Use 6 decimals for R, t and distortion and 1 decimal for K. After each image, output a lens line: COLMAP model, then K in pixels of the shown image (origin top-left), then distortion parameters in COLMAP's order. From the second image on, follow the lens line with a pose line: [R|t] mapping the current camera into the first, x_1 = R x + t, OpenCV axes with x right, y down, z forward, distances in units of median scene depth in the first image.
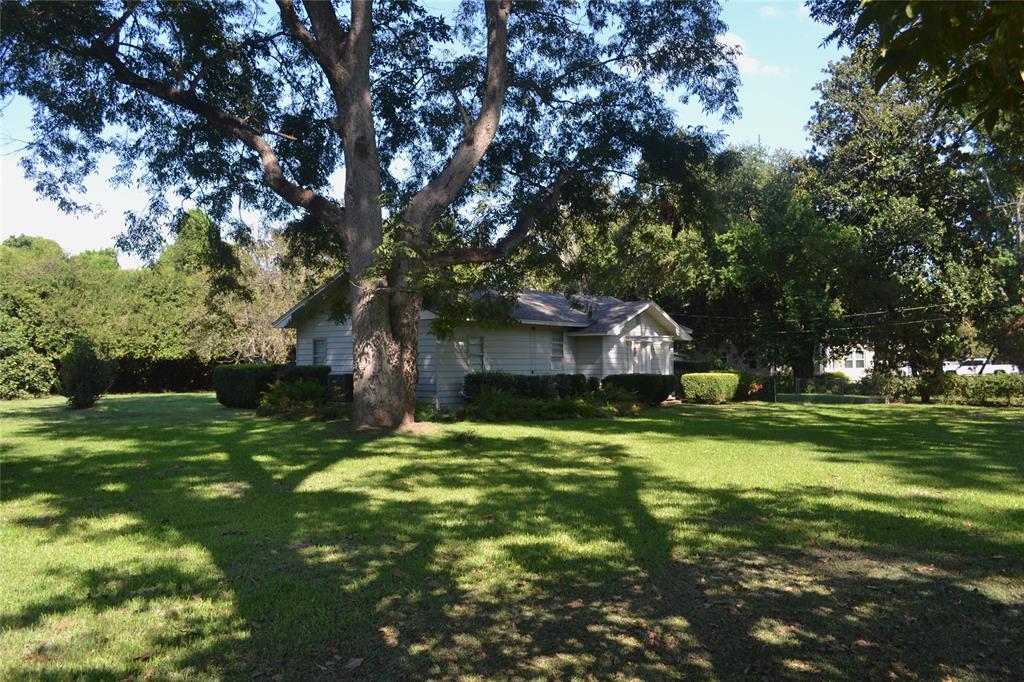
lens RADIAL K [[823.6, 0, 512.0], [0, 823.6, 341.0], [0, 0, 1]] dist [-0.083608, 0.014152]
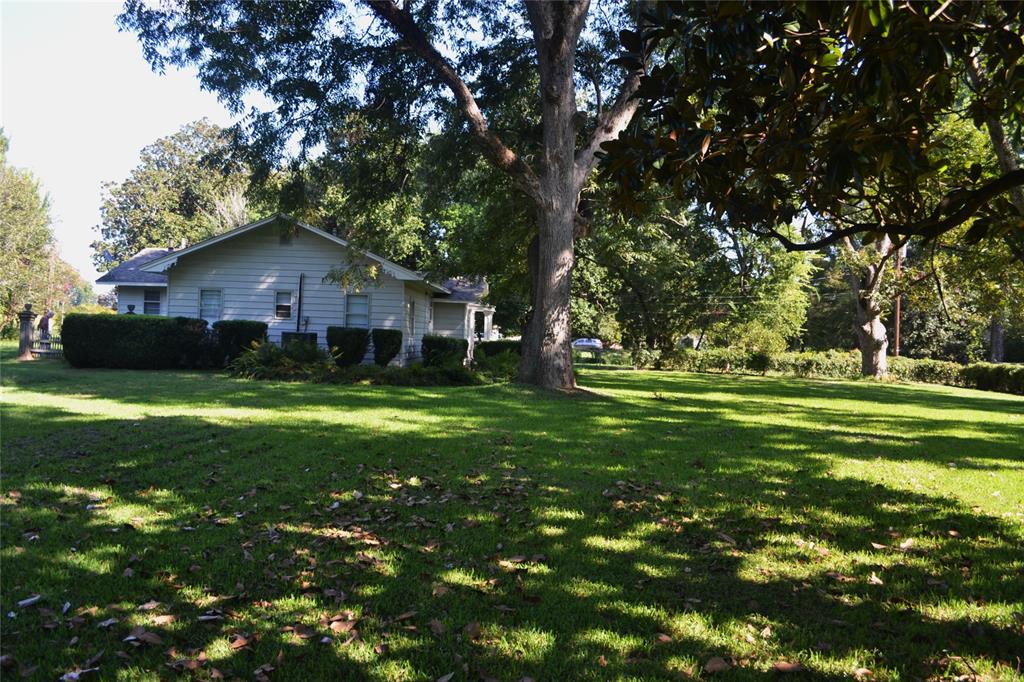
lens RADIAL K [[812.9, 0, 512.0], [0, 812.9, 341.0], [0, 0, 1]] dist [-0.084002, -0.004084]
pose [[0.777737, 0.028874, 0.627926, -0.981499], [-0.058249, 0.997957, 0.026257, 0.022046], [-0.625885, -0.056997, 0.777830, 0.291817]]
